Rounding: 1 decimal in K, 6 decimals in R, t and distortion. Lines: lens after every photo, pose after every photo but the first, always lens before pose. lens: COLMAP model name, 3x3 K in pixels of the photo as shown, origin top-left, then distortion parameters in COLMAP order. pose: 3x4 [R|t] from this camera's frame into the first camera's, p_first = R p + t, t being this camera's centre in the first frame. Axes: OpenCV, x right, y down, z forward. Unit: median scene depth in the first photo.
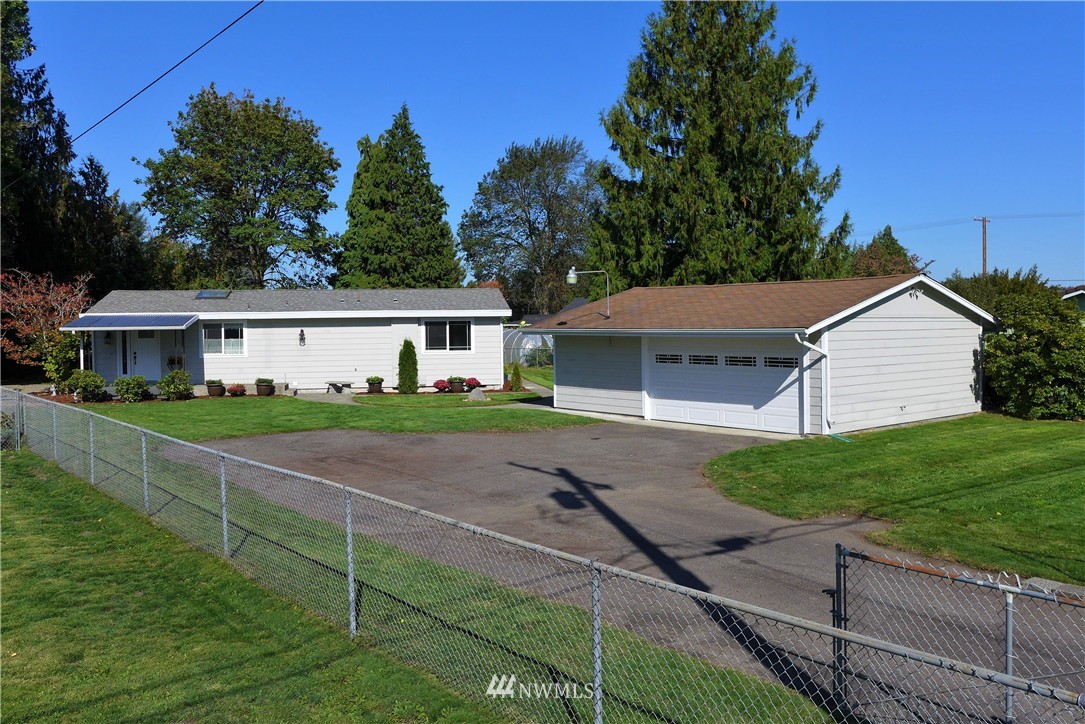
lens RADIAL K [[926.4, 0, 541.0], [0, 926.4, 360.7], [0, 0, 1]] dist [-0.002746, -0.002200]
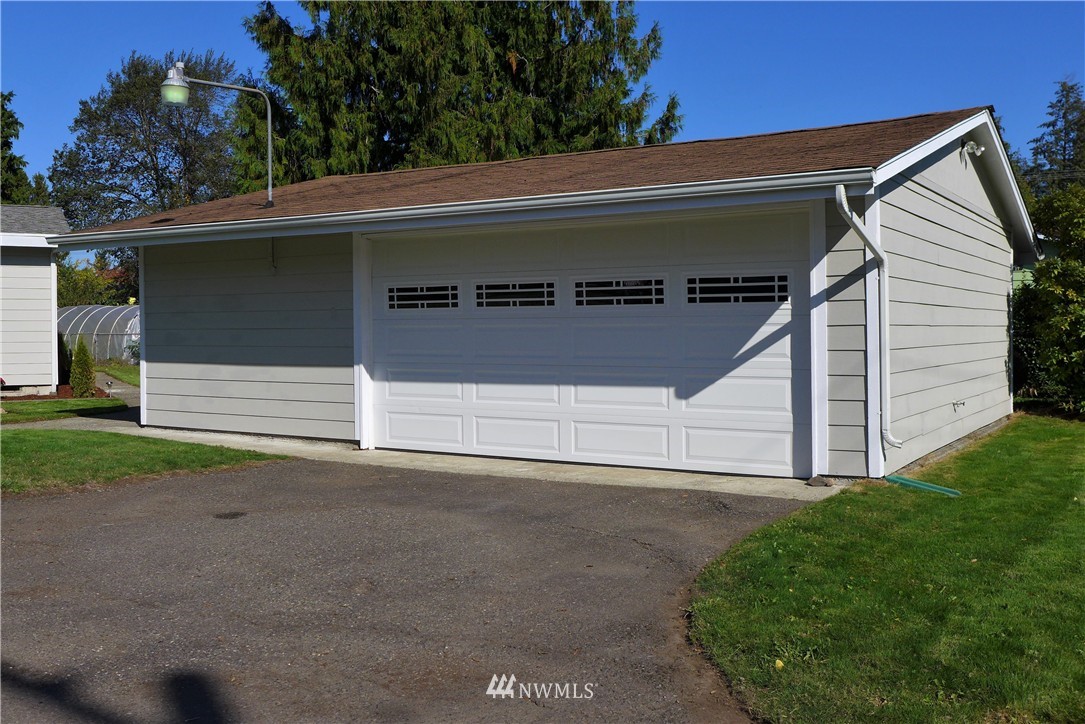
lens RADIAL K [[1043.0, 0, 544.6], [0, 1043.0, 359.0], [0, 0, 1]] dist [-0.075164, 0.000000]
pose [[0.945710, -0.002324, 0.325002, 0.029898], [0.008054, 0.999835, -0.016286, 0.024240], [-0.324911, 0.018019, 0.945573, 0.409665]]
